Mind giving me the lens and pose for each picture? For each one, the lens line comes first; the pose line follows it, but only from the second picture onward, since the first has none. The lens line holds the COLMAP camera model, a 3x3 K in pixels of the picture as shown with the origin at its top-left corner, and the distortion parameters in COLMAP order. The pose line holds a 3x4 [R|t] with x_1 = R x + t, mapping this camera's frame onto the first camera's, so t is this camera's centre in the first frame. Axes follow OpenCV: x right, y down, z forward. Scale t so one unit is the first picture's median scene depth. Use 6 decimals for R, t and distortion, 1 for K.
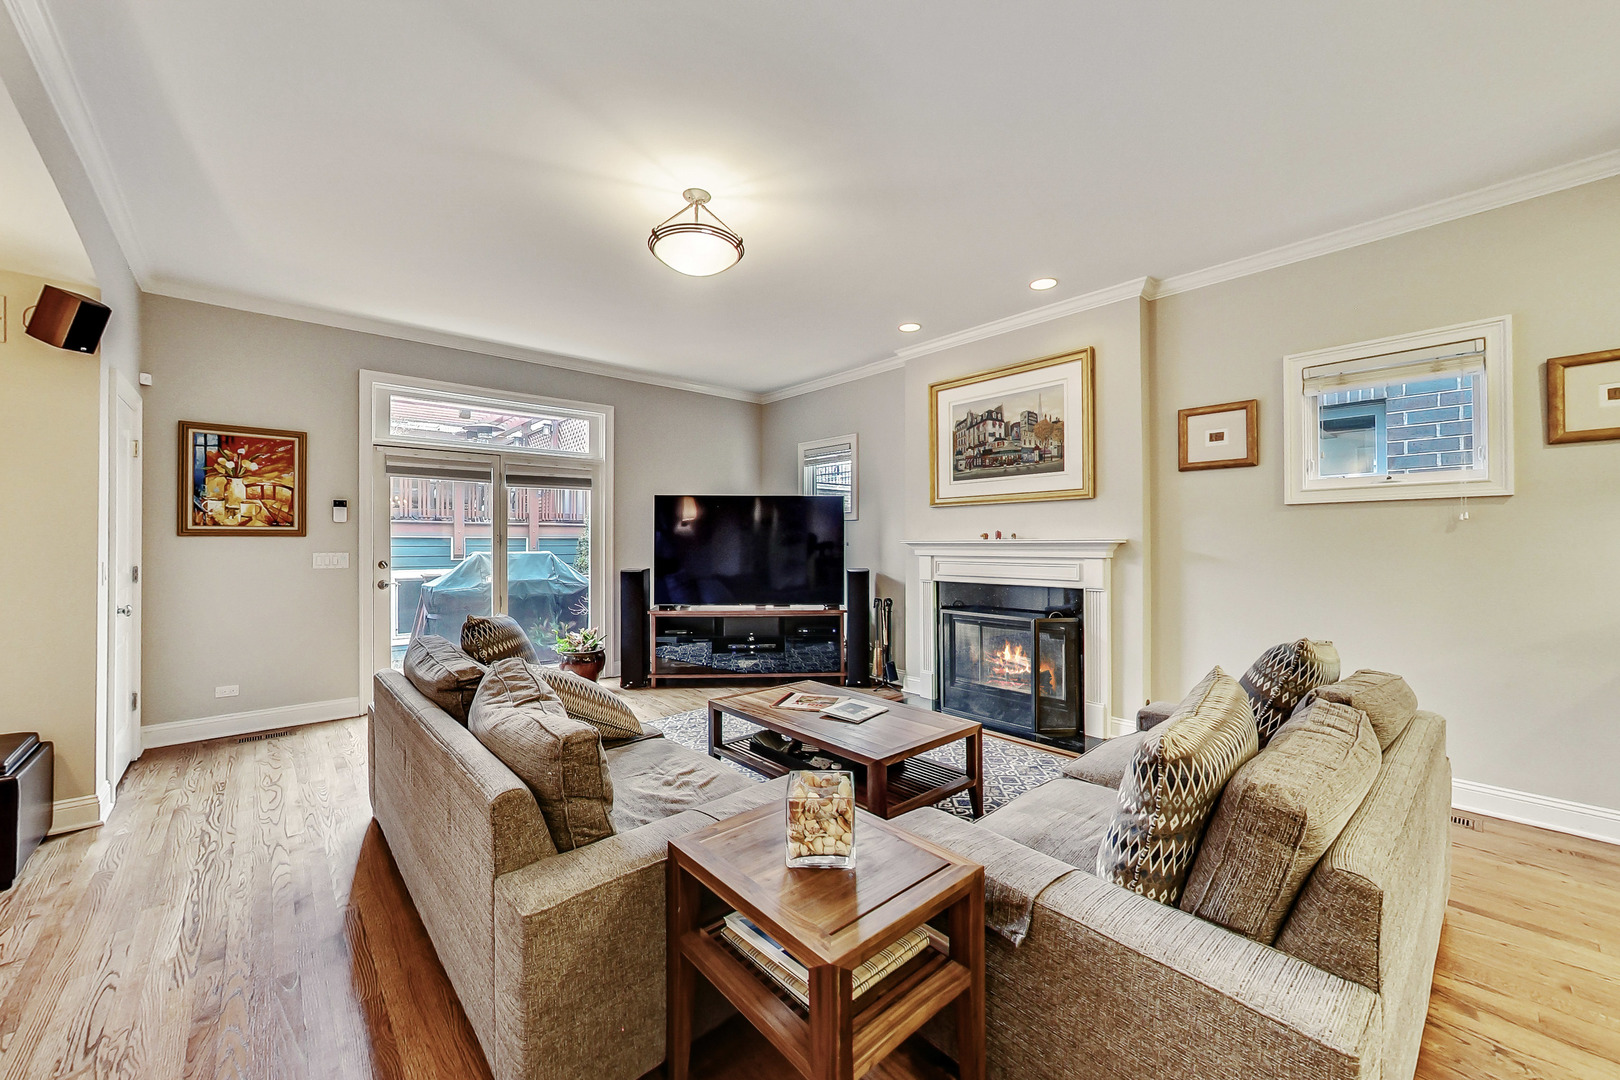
lens RADIAL K [[615.5, 0, 808.0], [0, 615.5, 543.5], [0, 0, 1]] dist [-0.001935, -0.000198]
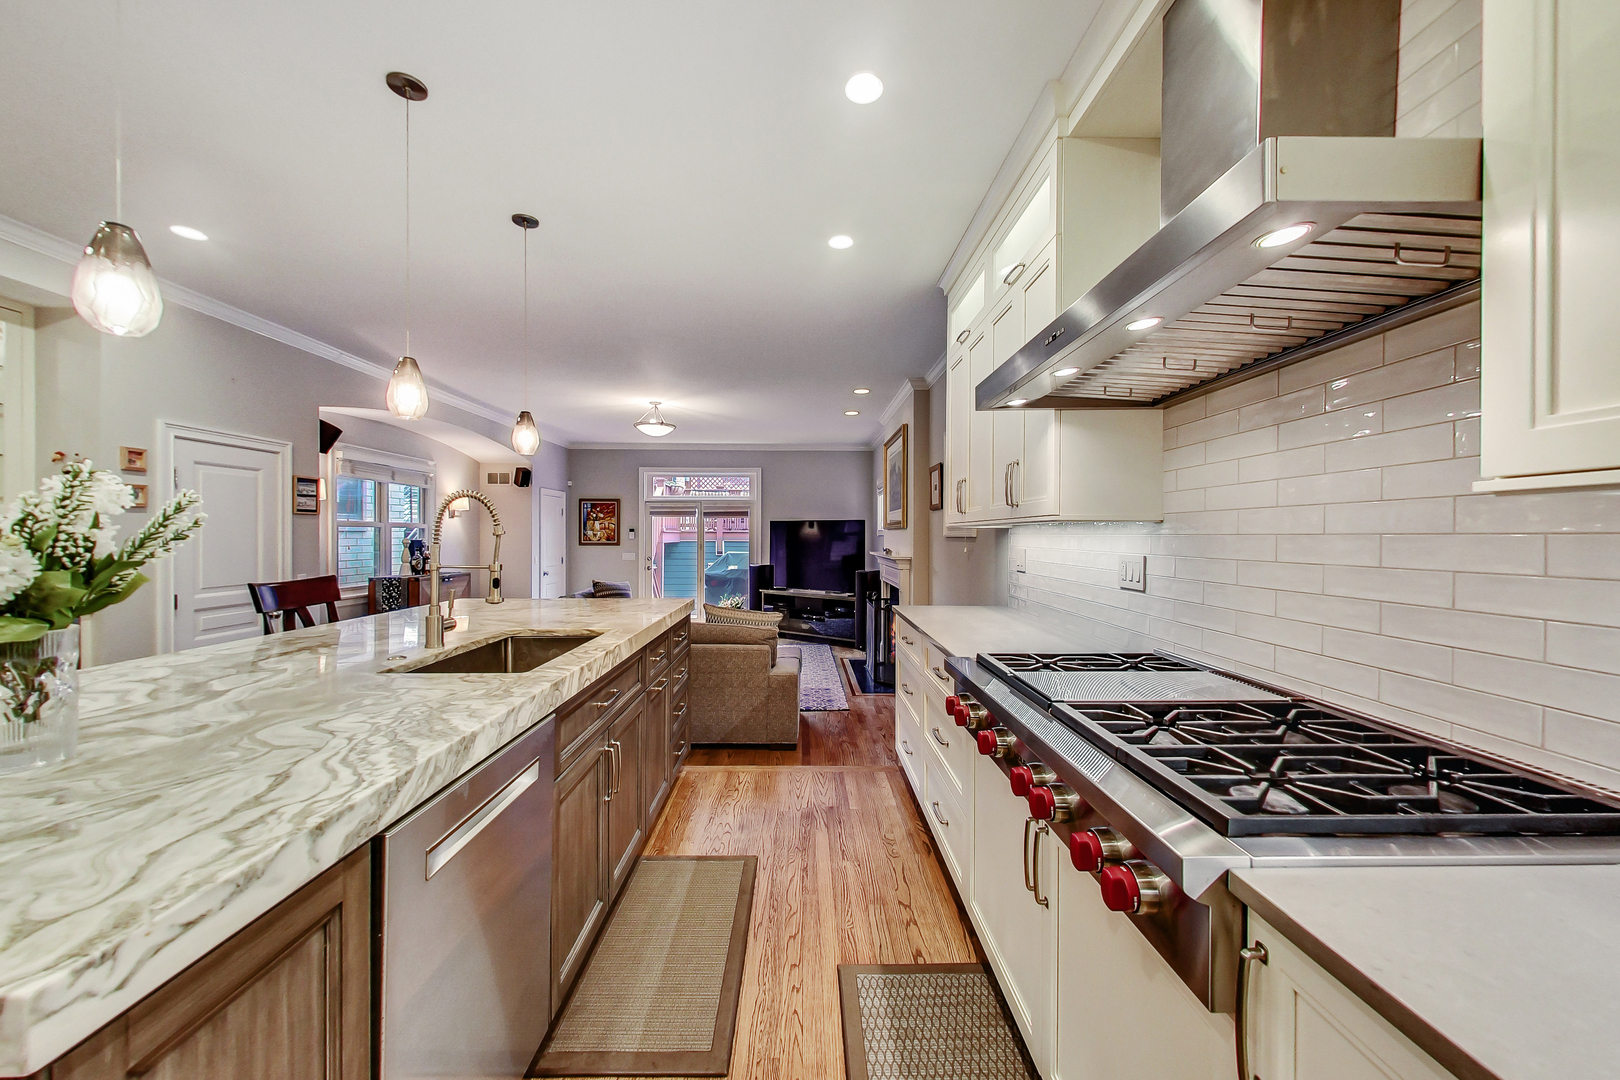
lens RADIAL K [[609.1, 0, 816.2], [0, 609.1, 541.0], [0, 0, 1]] dist [-0.000700, 0.000136]
pose [[0.758517, 0.008640, -0.651596, 1.094212], [-0.002780, 0.999946, 0.010023, -0.049083], [0.651647, -0.005791, 0.758500, -0.196471]]
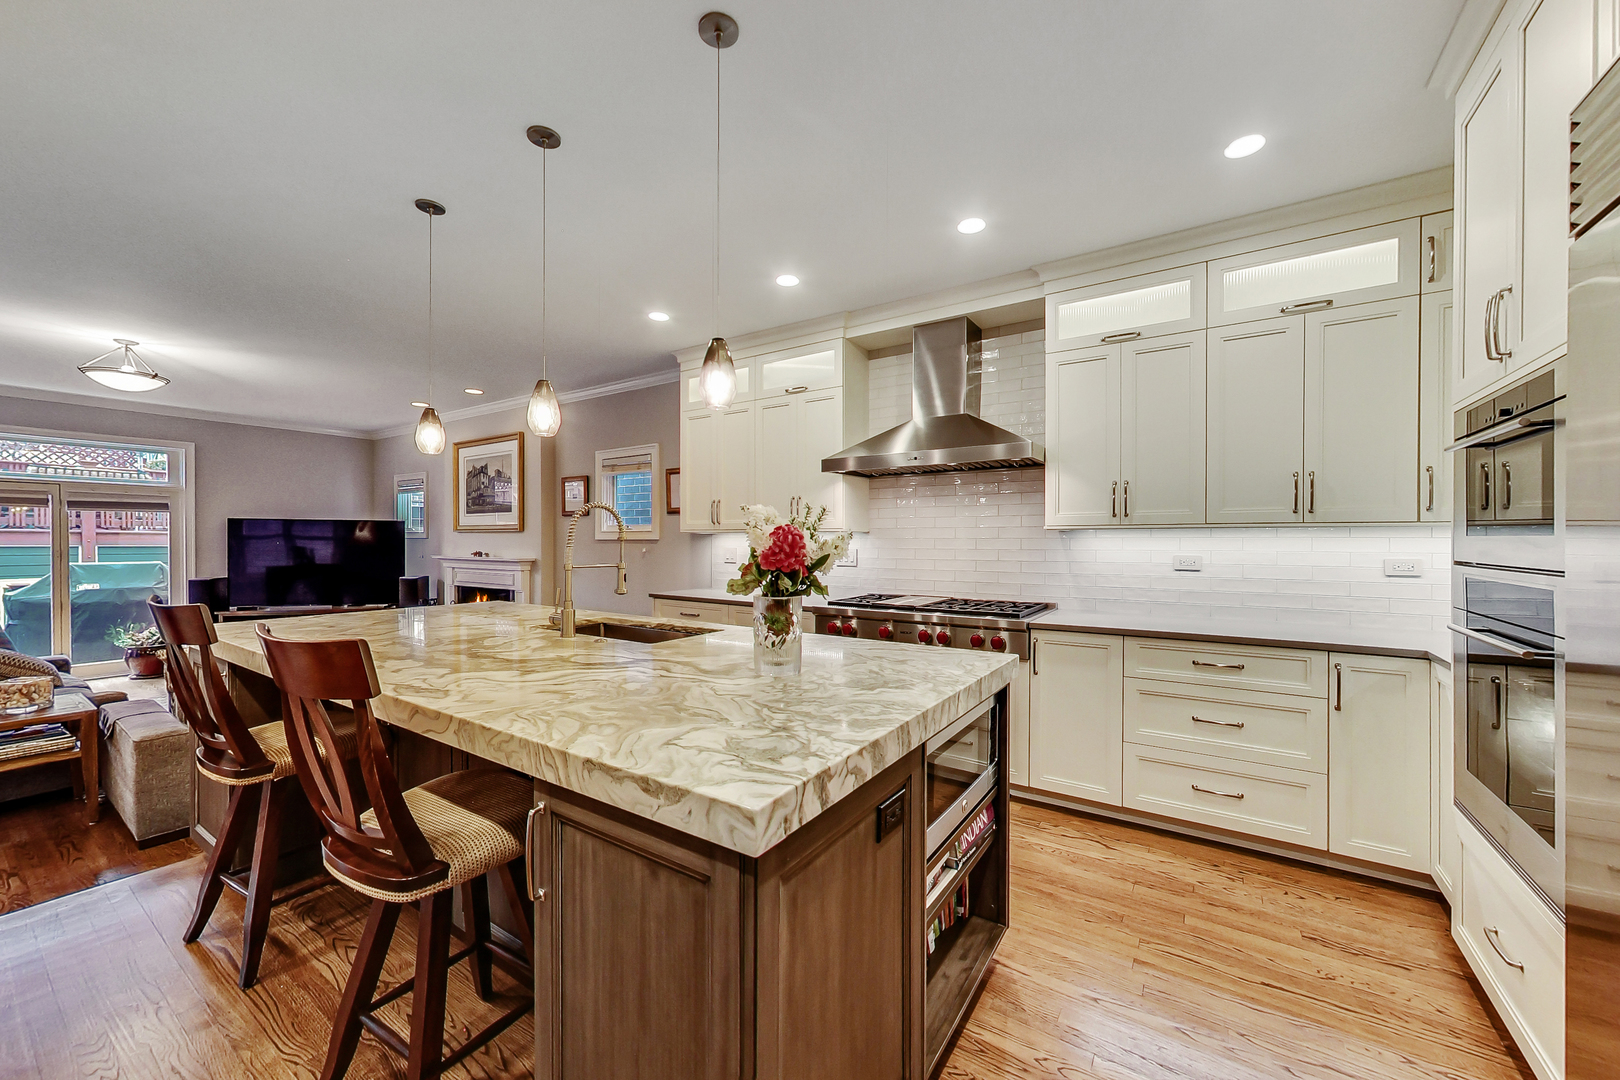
lens RADIAL K [[615.5, 0, 808.0], [0, 615.5, 543.5], [0, 0, 1]] dist [-0.001935, -0.000198]
pose [[0.967769, 0.005070, 0.251788, 0.677441], [-0.005666, 0.999983, 0.001643, -0.043711], [-0.251775, -0.003017, 0.967781, -0.580829]]
